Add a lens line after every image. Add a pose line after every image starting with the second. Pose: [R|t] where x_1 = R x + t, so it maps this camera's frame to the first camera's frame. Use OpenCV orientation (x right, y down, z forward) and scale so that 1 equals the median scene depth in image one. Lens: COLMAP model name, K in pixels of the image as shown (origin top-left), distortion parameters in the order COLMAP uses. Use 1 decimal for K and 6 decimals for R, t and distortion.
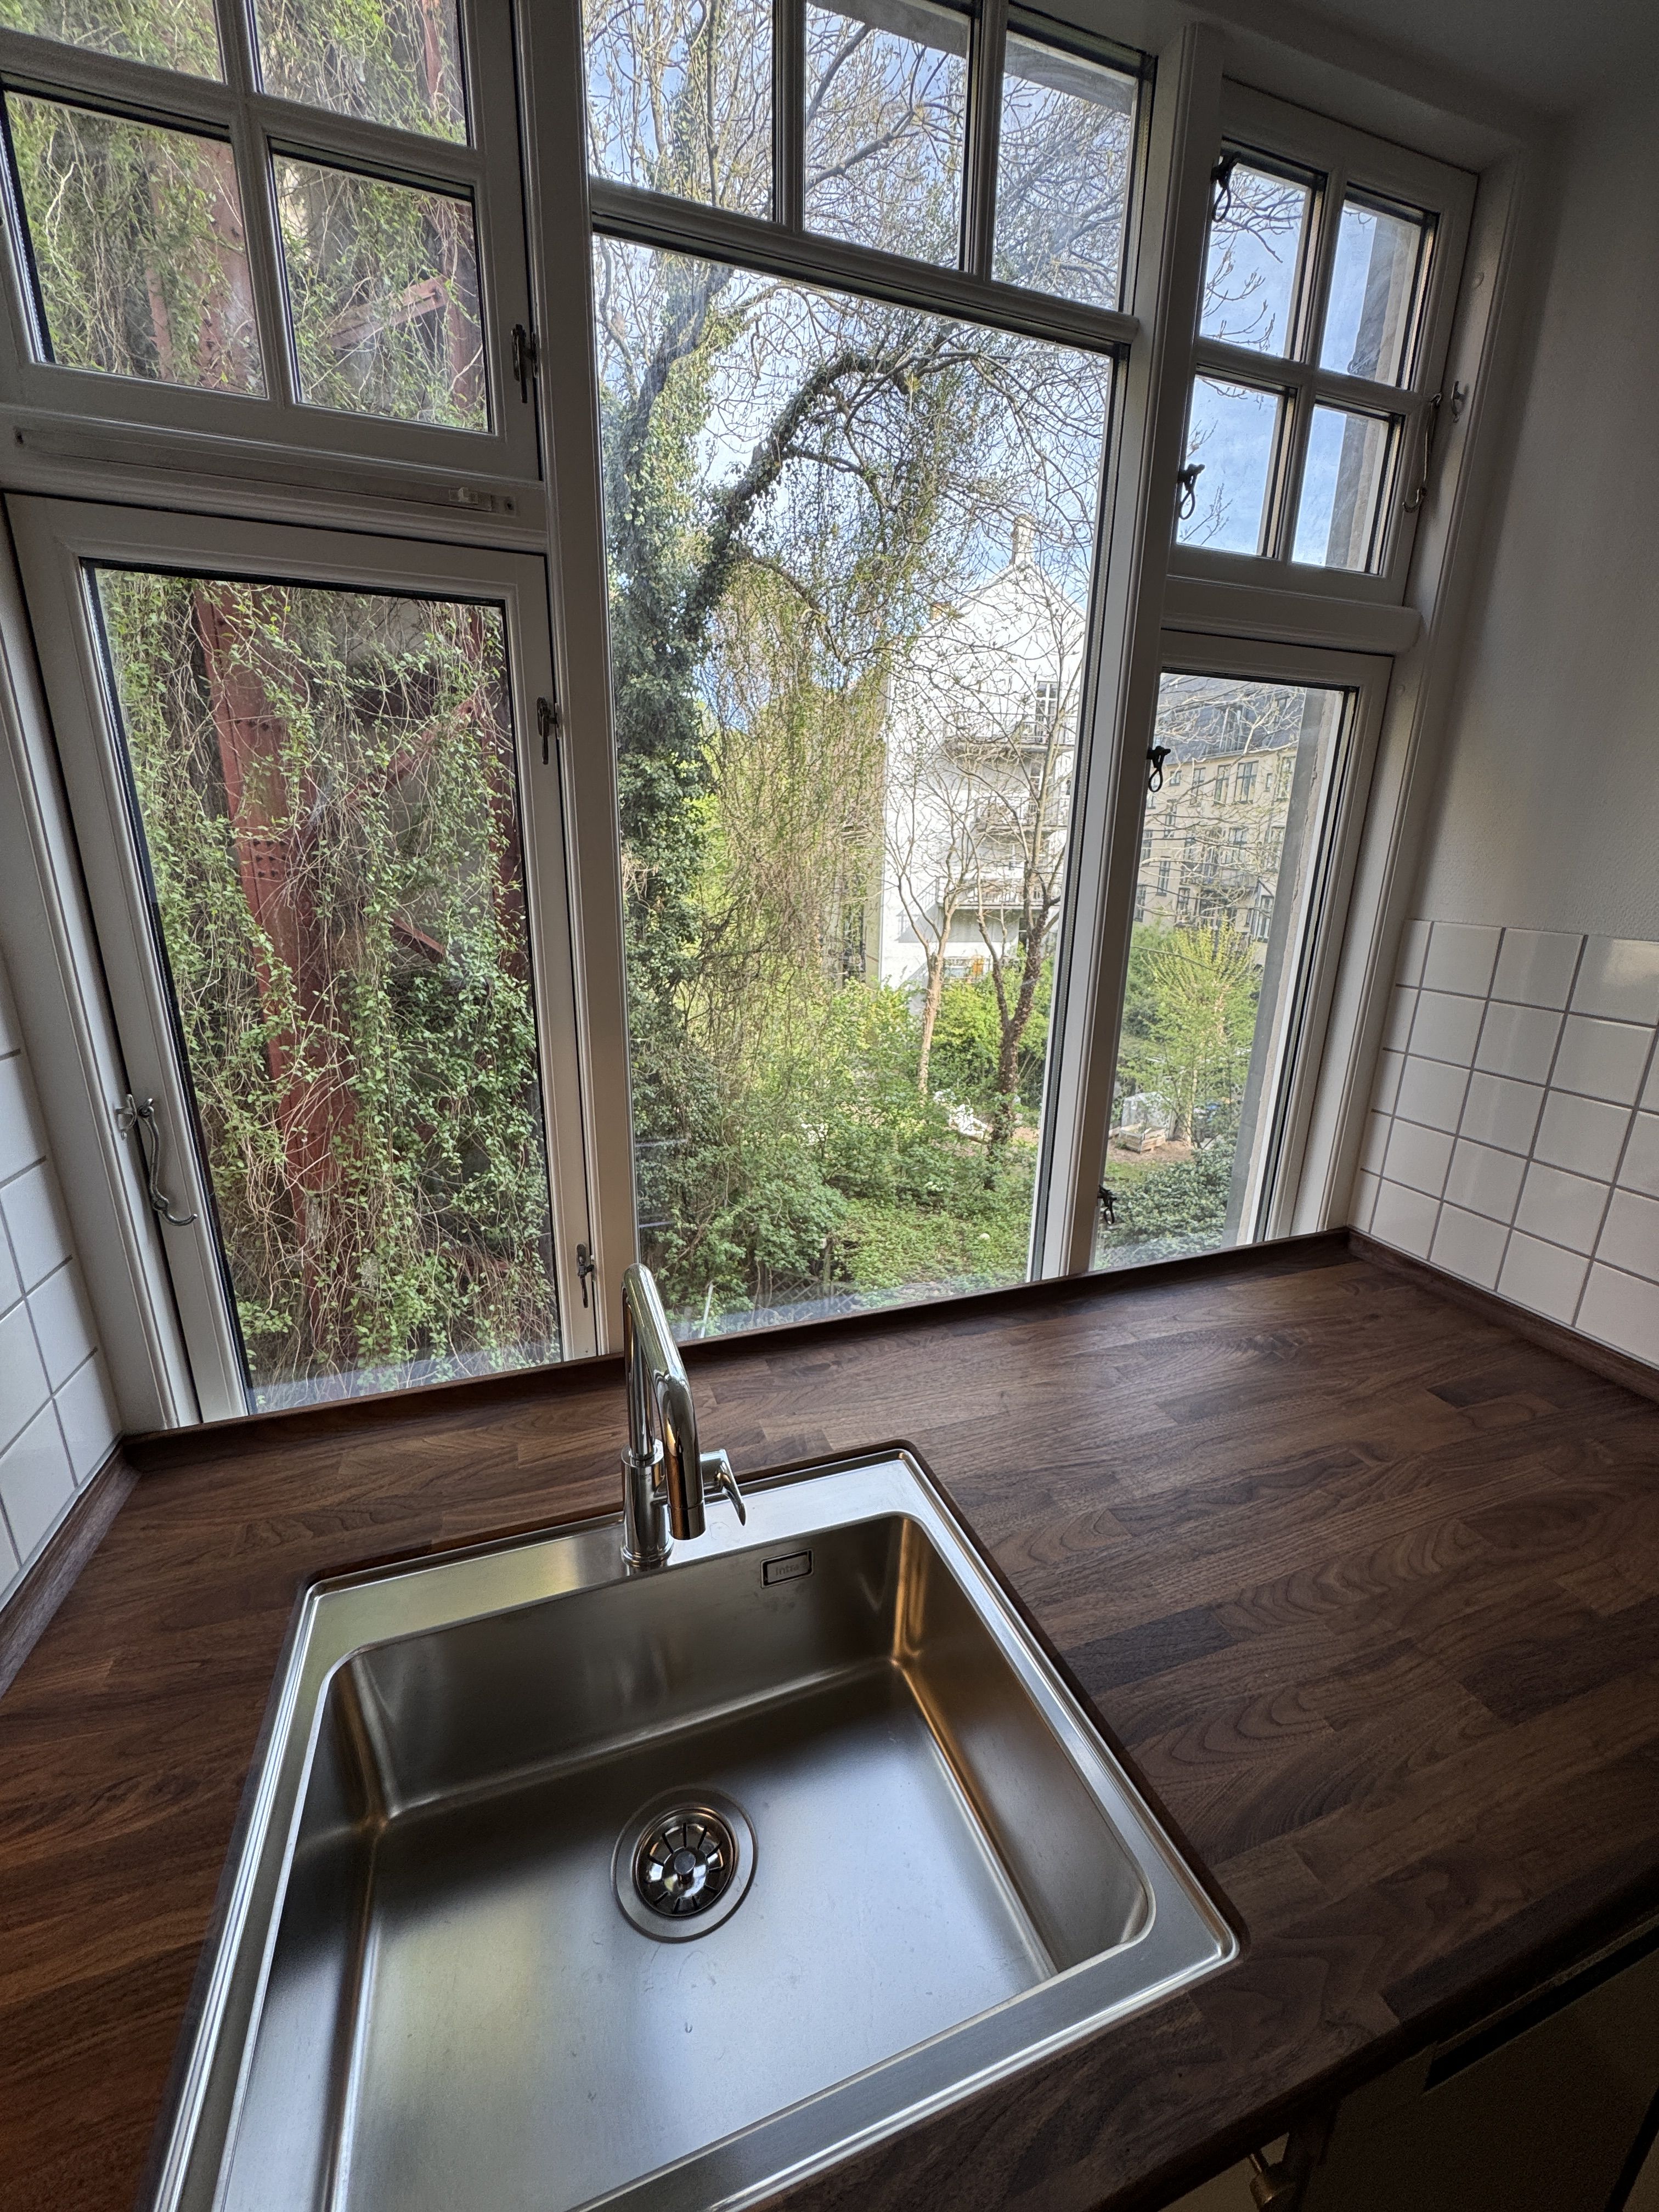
lens RADIAL K [[878.3, 0, 829.5], [0, 878.3, 1106.0], [0, 0, 1]] dist [-0.000305, -0.000083]
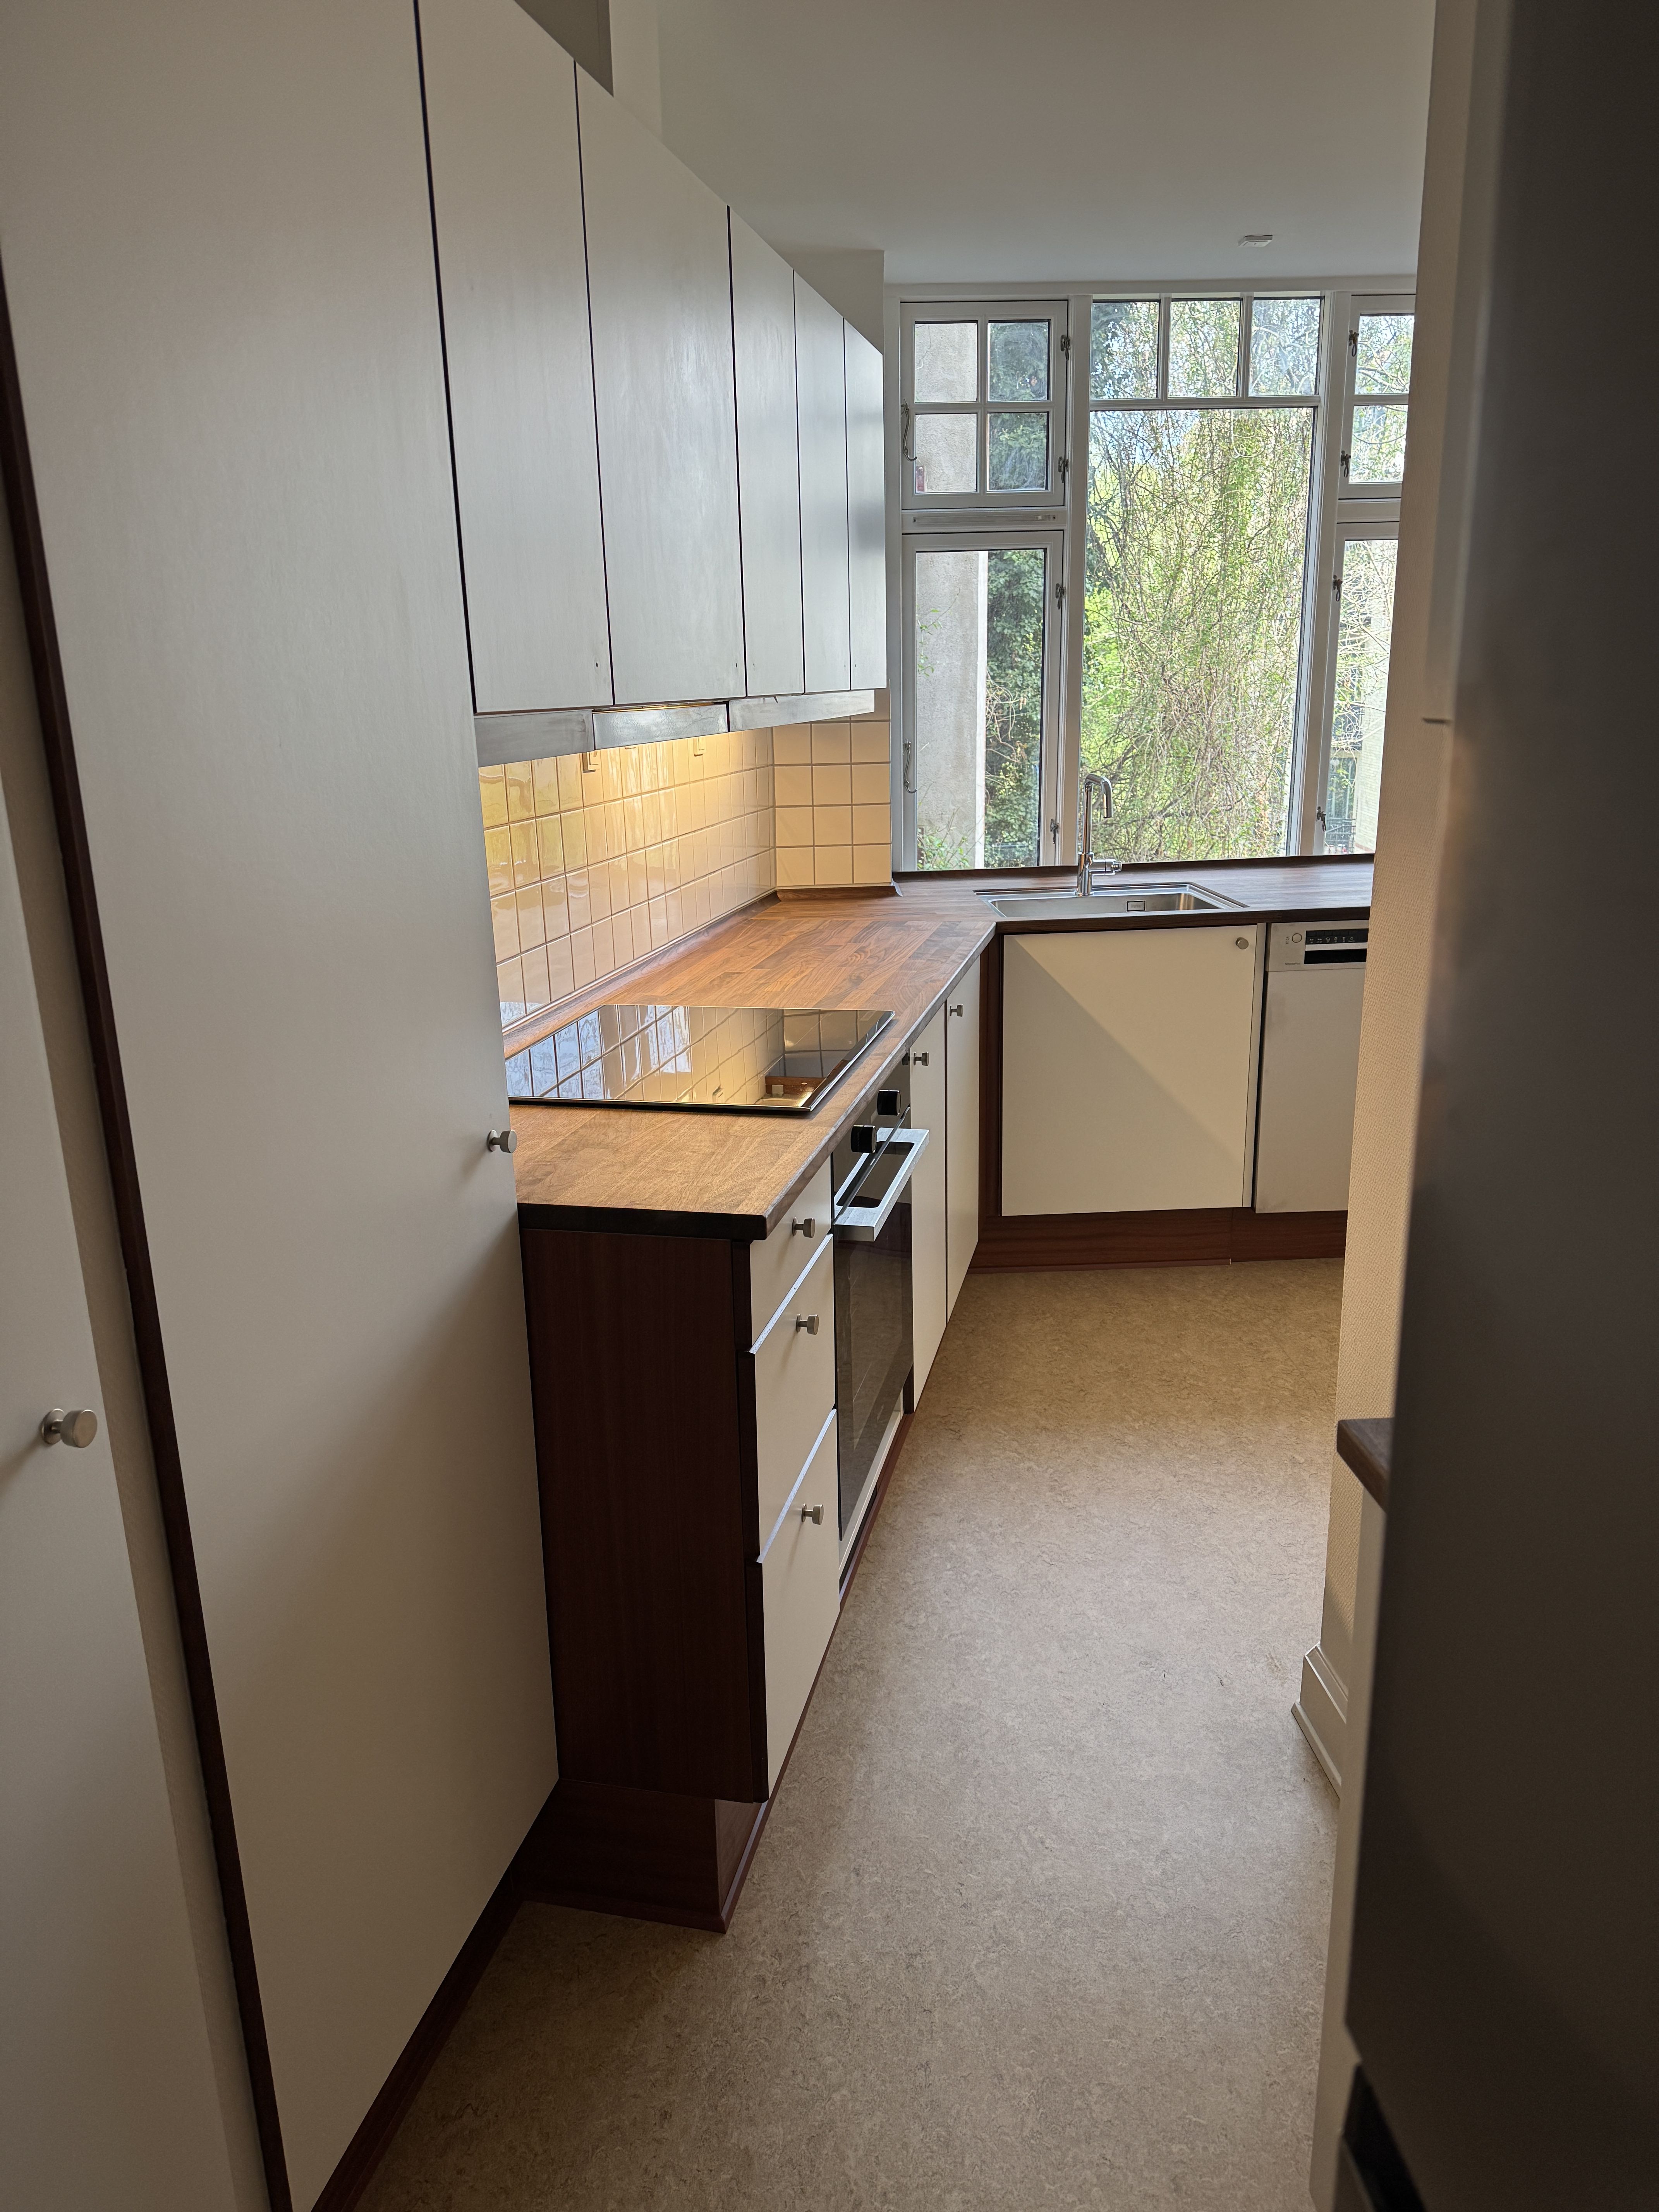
lens RADIAL K [[1525.8, 0, 829.5], [0, 1525.8, 1106.0], [0, 0, 1]] dist [0.162076, -0.297665]
pose [[0.957163, 0.039114, -0.286896, 0.262992], [-0.043526, 0.999012, -0.009013, 0.746403], [0.286260, 0.021114, 0.957919, -2.306508]]
